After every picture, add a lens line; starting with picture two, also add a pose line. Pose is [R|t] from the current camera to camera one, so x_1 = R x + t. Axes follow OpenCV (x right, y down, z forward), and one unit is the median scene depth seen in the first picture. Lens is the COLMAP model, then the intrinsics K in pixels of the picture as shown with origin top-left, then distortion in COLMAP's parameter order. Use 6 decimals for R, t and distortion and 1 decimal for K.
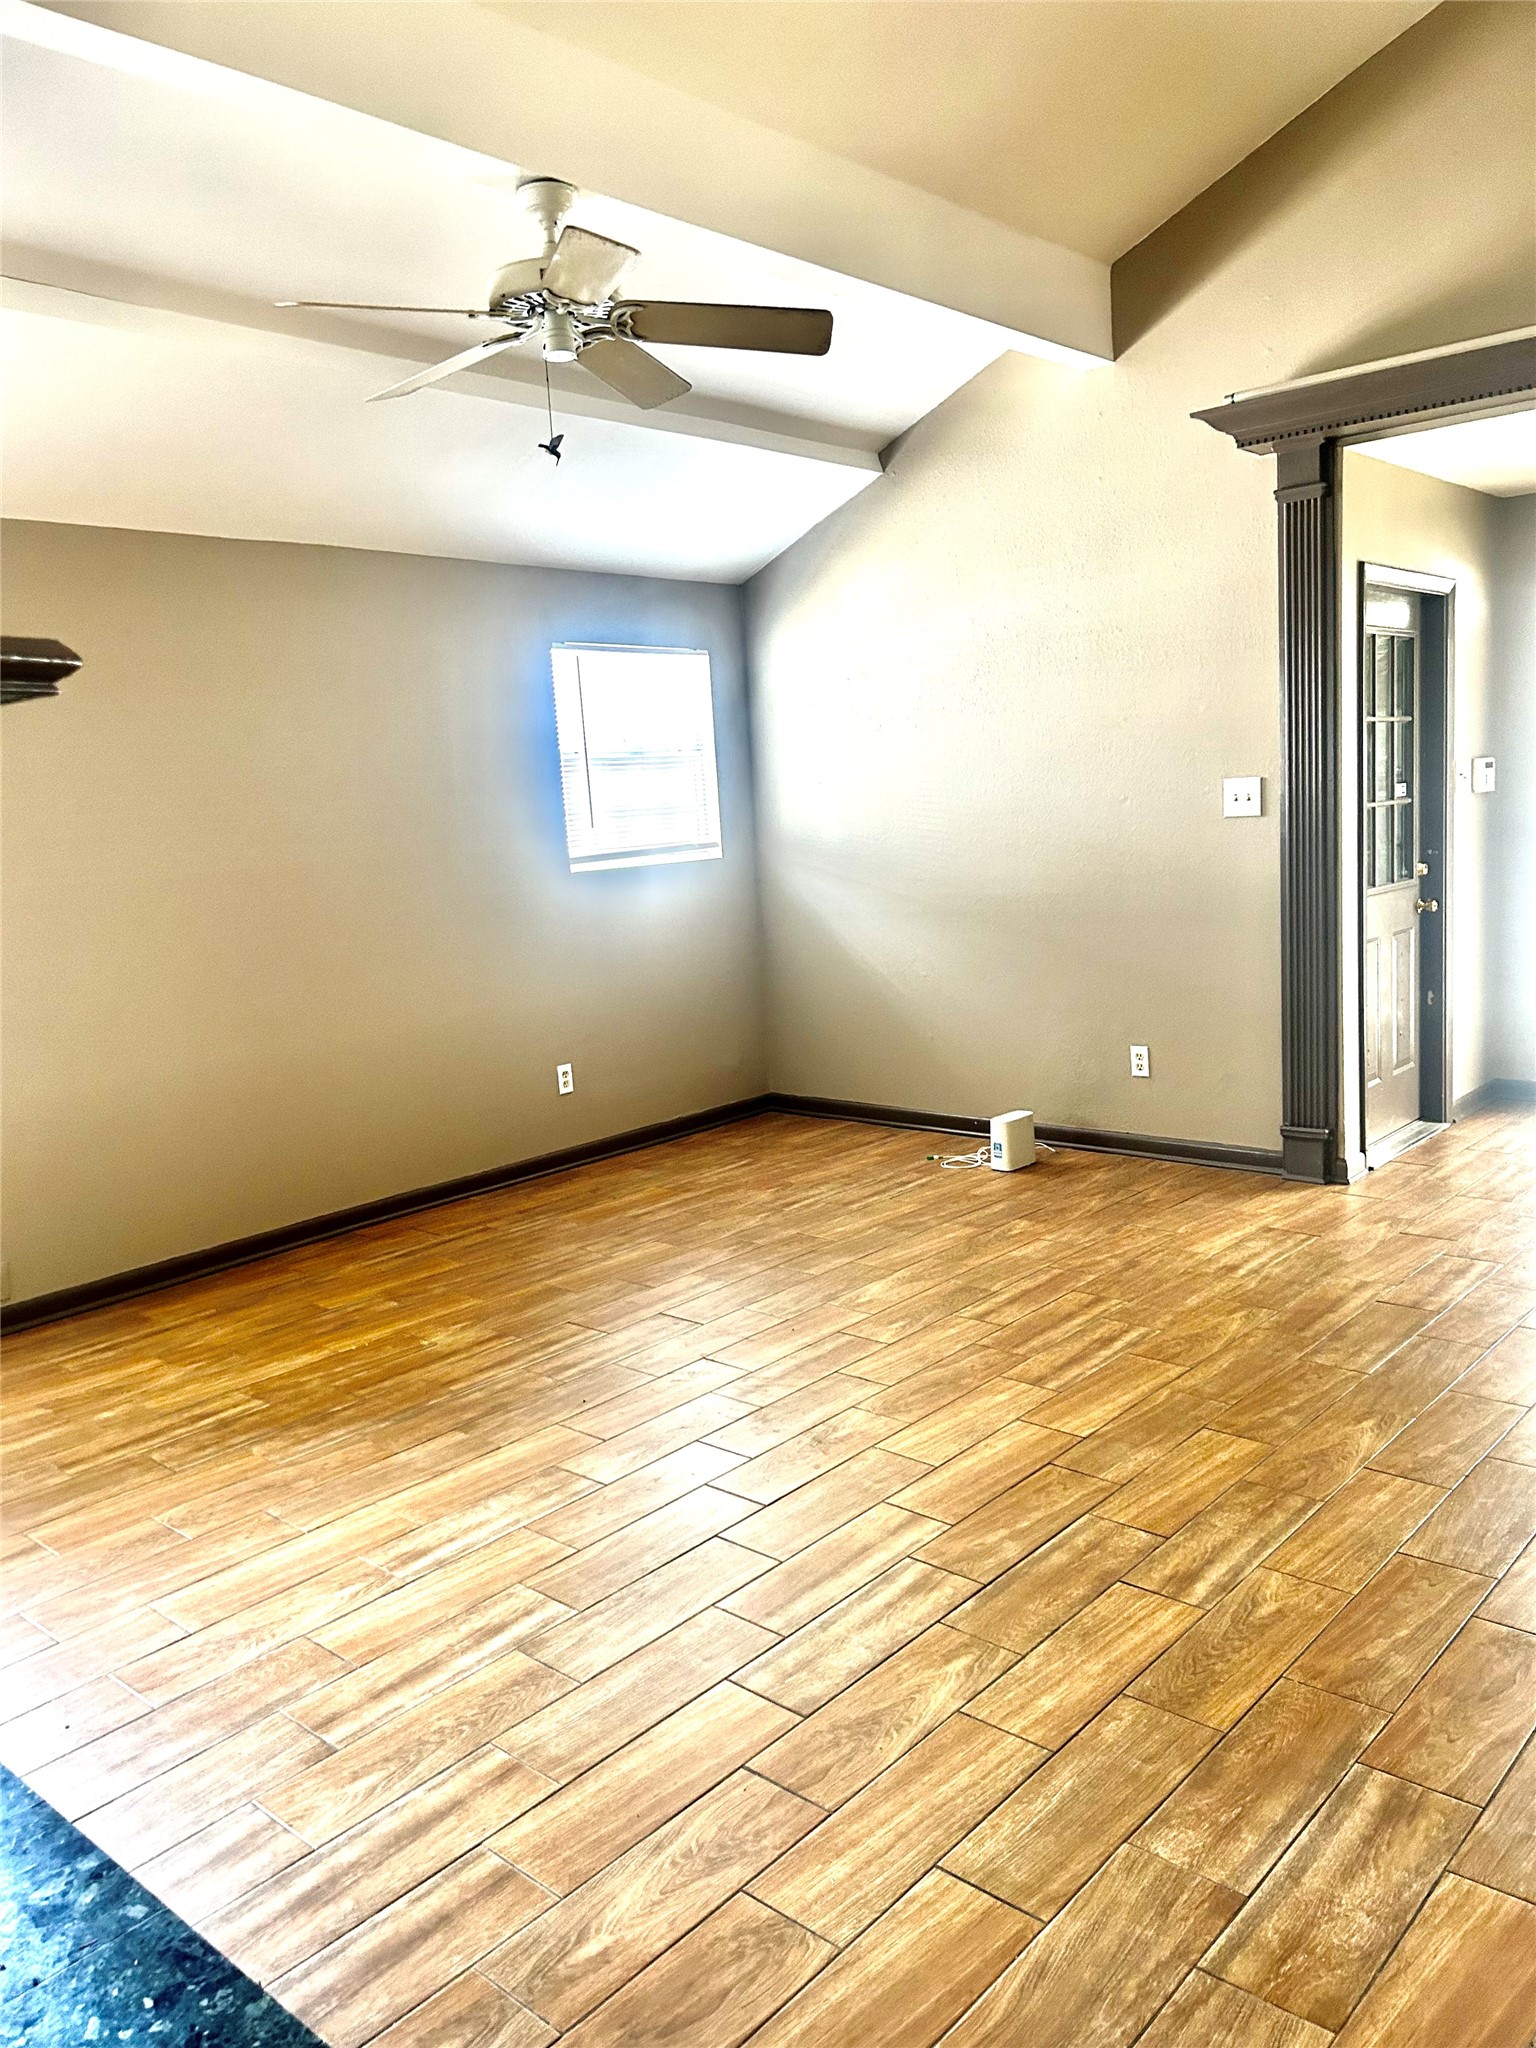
lens RADIAL K [[1580.6, 0, 762.7], [0, 1580.6, 1010.4], [0, 0, 1]] dist [0.090841, -0.096570]
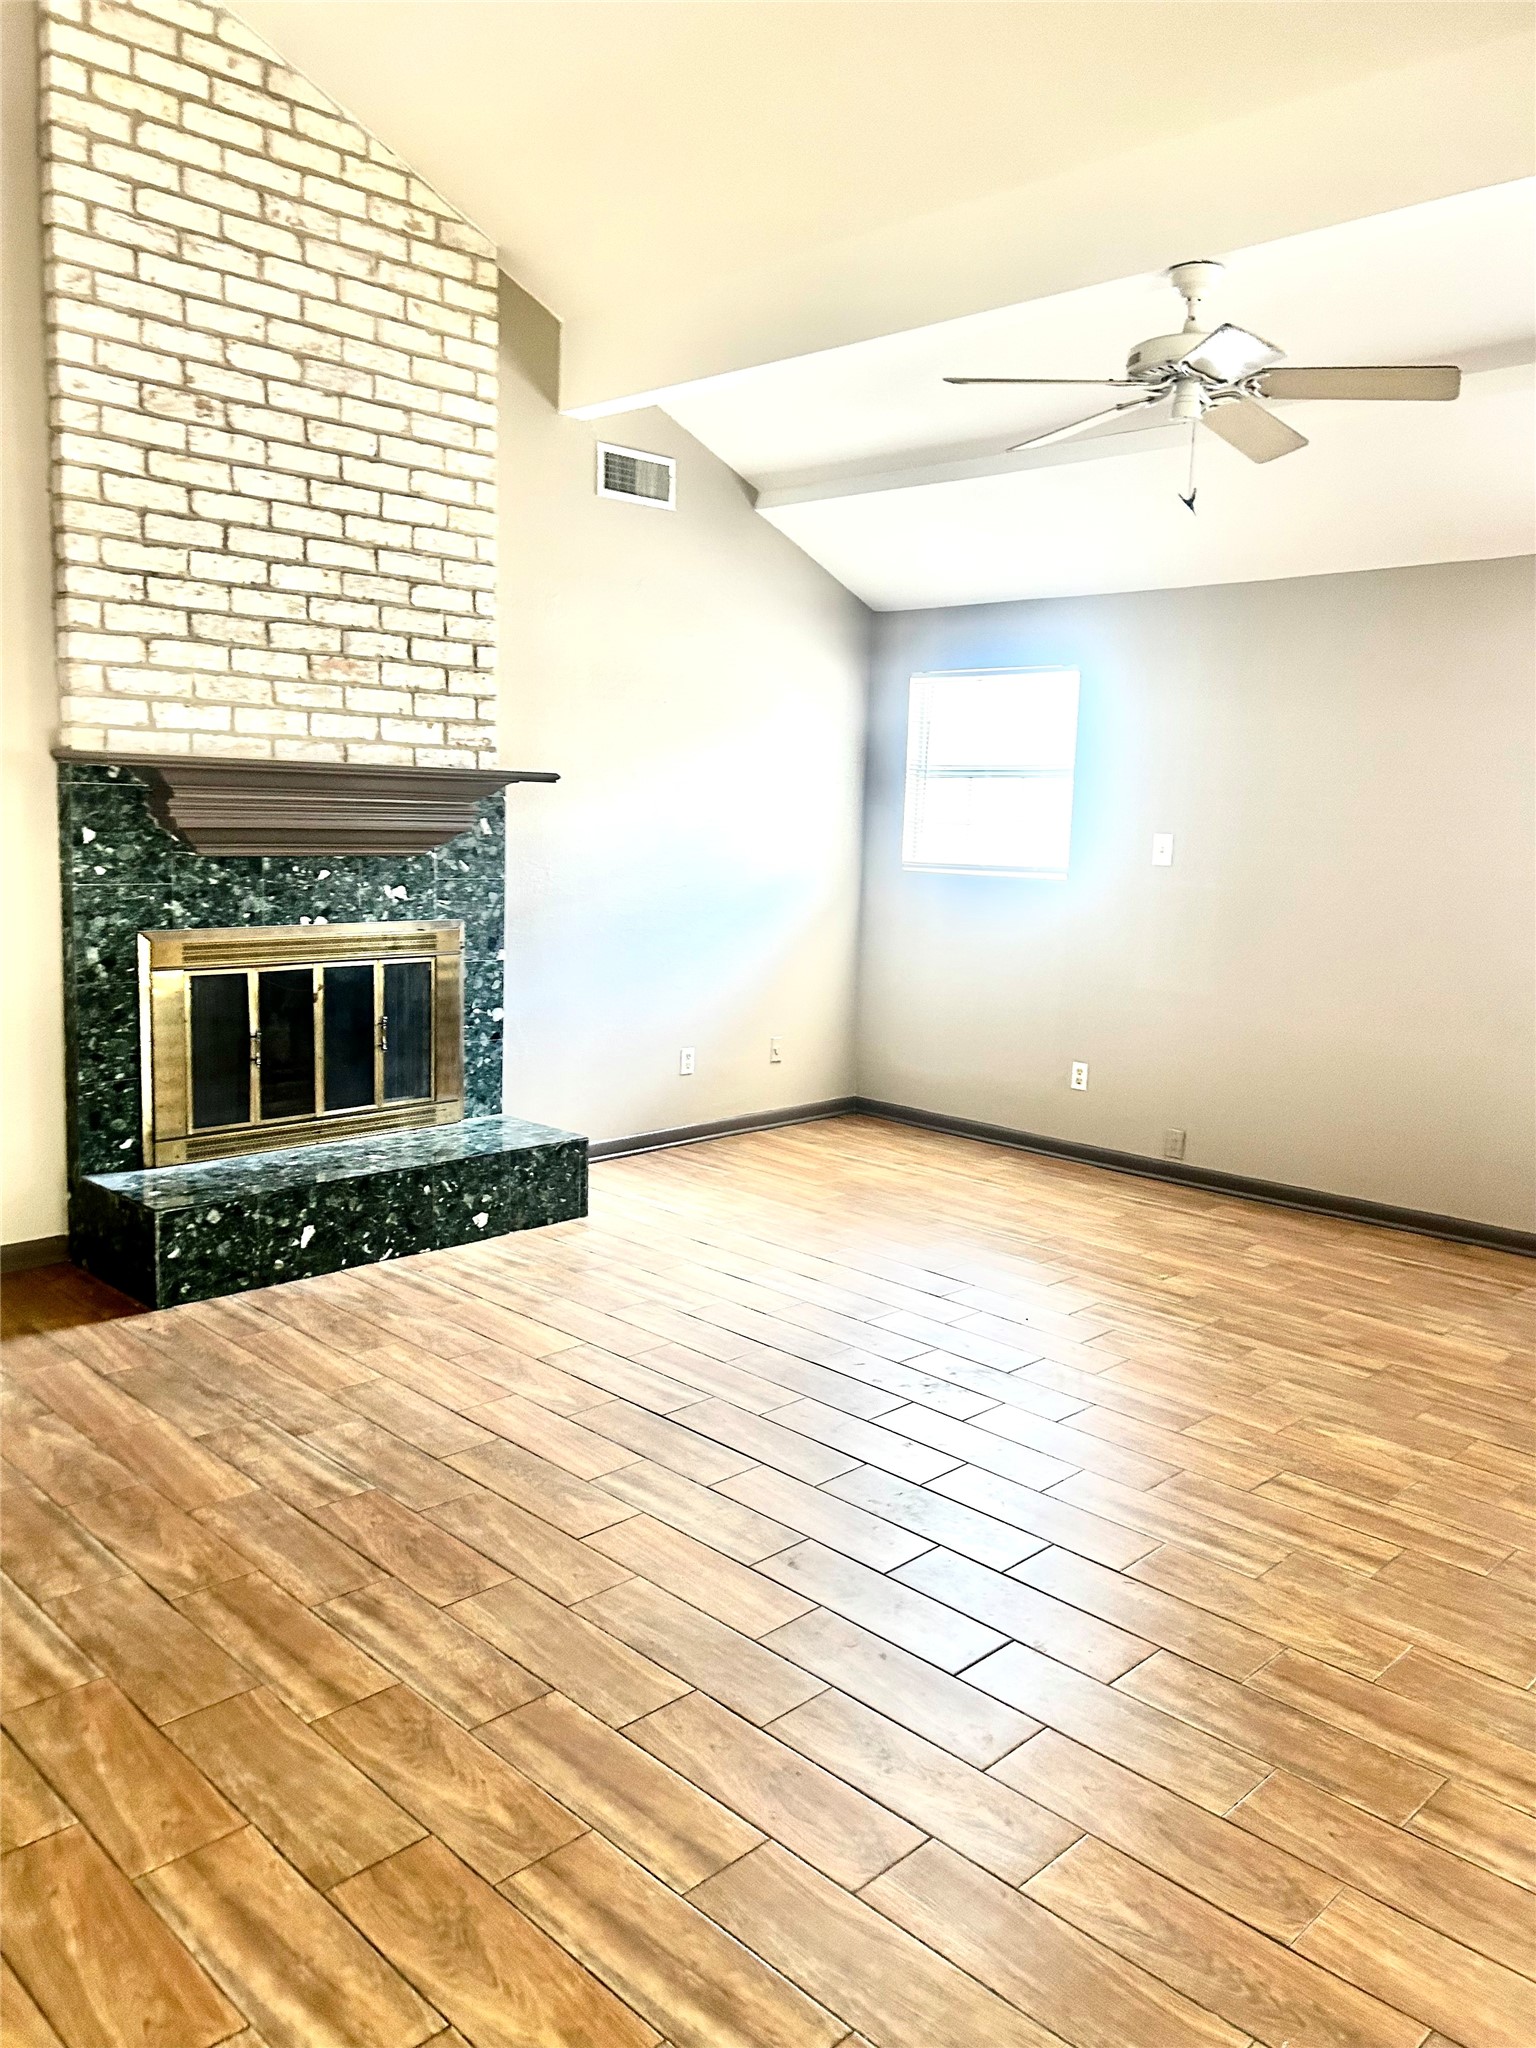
lens RADIAL K [[1580.6, 0, 776.1], [0, 1580.6, 1010.7], [0, 0, 1]] dist [0.090841, -0.096570]
pose [[-0.080329, 0.183511, -0.979730, 1.040530], [-0.154840, 0.968677, 0.194136, -0.186226], [0.984668, 0.167296, -0.049398, 0.830633]]
